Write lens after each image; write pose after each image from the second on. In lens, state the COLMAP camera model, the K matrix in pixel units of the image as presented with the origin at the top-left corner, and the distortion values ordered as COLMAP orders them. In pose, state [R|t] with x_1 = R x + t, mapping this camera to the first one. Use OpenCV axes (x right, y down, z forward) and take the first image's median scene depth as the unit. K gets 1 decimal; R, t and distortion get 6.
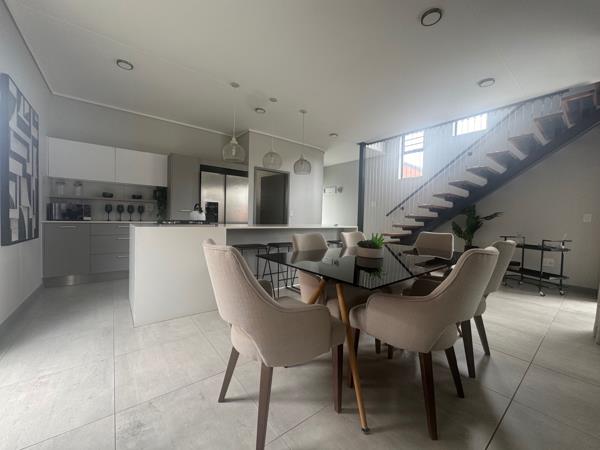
lens RADIAL K [[240.0, 0, 302.9], [0, 240.0, 224.7], [0, 0, 1]] dist [-0.002853, 0.000035]
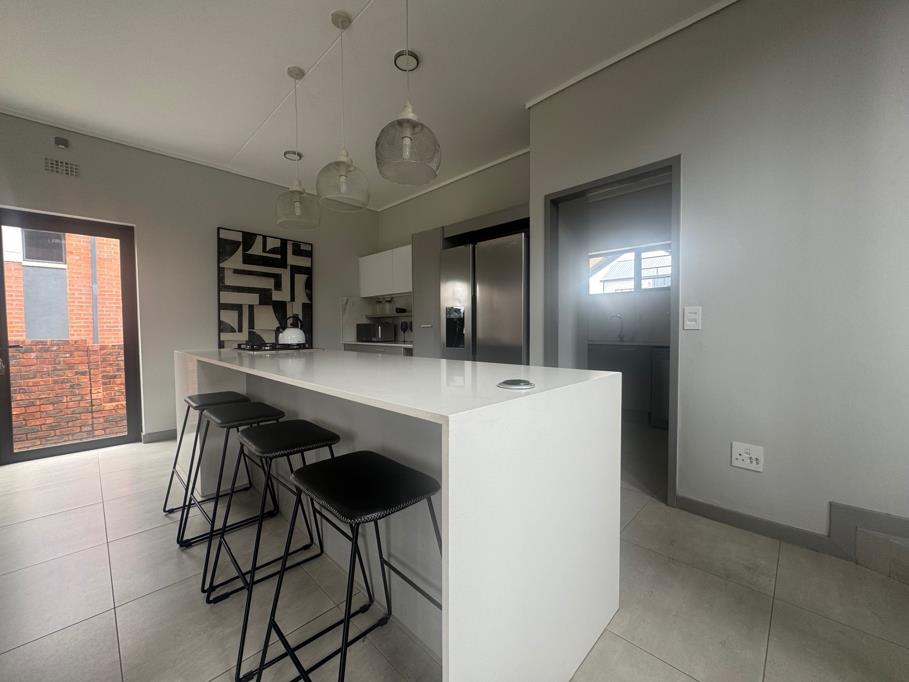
lens RADIAL K [[363.7, 0, 456.0], [0, 363.7, 342.4], [0, 0, 1]] dist [-0.002853, 0.000035]
pose [[0.131200, 0.010458, -0.991301, 0.425723], [-0.018927, 0.999789, 0.008043, -0.028397], [0.991175, 0.017707, 0.131371, 1.027207]]
